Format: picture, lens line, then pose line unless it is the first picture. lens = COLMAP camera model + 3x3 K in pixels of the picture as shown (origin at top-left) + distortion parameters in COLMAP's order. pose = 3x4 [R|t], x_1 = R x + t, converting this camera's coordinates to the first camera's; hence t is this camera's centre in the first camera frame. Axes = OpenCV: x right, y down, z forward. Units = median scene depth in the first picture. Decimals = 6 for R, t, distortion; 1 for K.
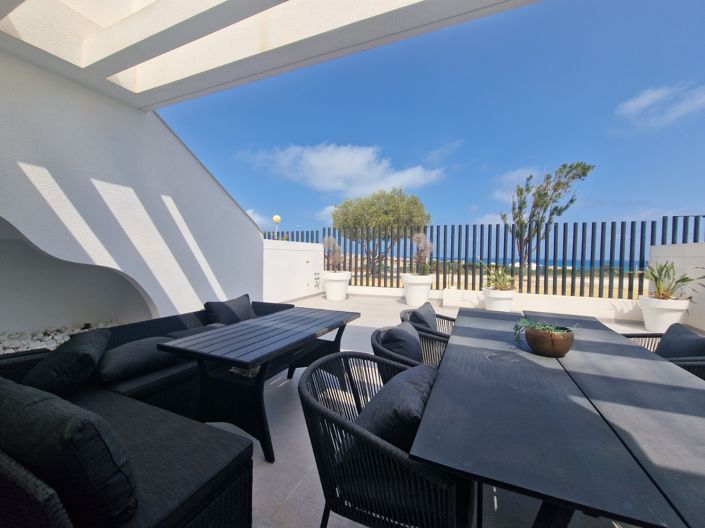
lens RADIAL K [[289.0, 0, 349.3], [0, 289.0, 262.6], [0, 0, 1]] dist [-0.003565, -0.004267]
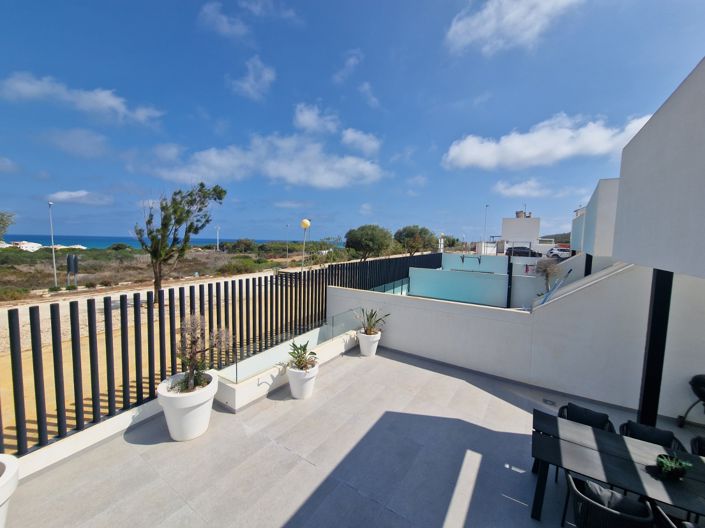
lens RADIAL K [[289.0, 0, 346.6], [0, 289.0, 261.3], [0, 0, 1]] dist [-0.003565, -0.004267]
pose [[0.162037, -0.090518, 0.982624, -0.340122], [0.010065, 0.995884, 0.090079, -0.360538], [-0.986733, -0.004706, 0.162281, 0.813527]]
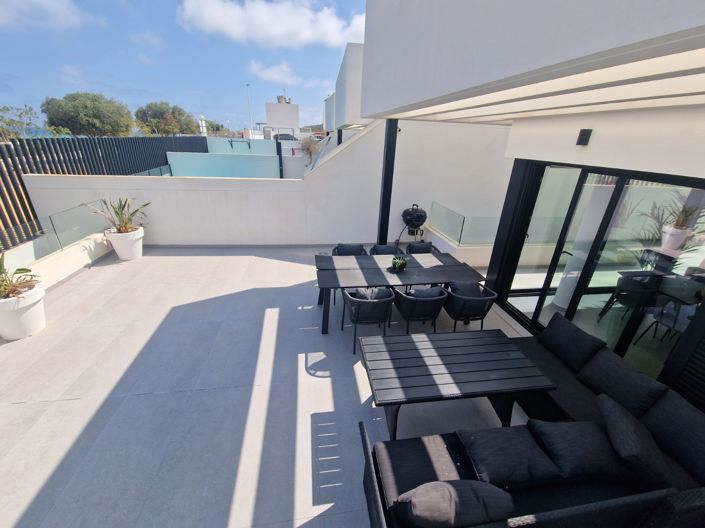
lens RADIAL K [[289.0, 0, 349.2], [0, 289.0, 268.7], [0, 0, 1]] dist [-0.003565, -0.004267]
pose [[-0.547643, -0.378711, 0.746100, -0.262652], [-0.021180, 0.897693, 0.440112, -0.243615], [-0.836444, 0.225221, -0.499637, 0.801354]]
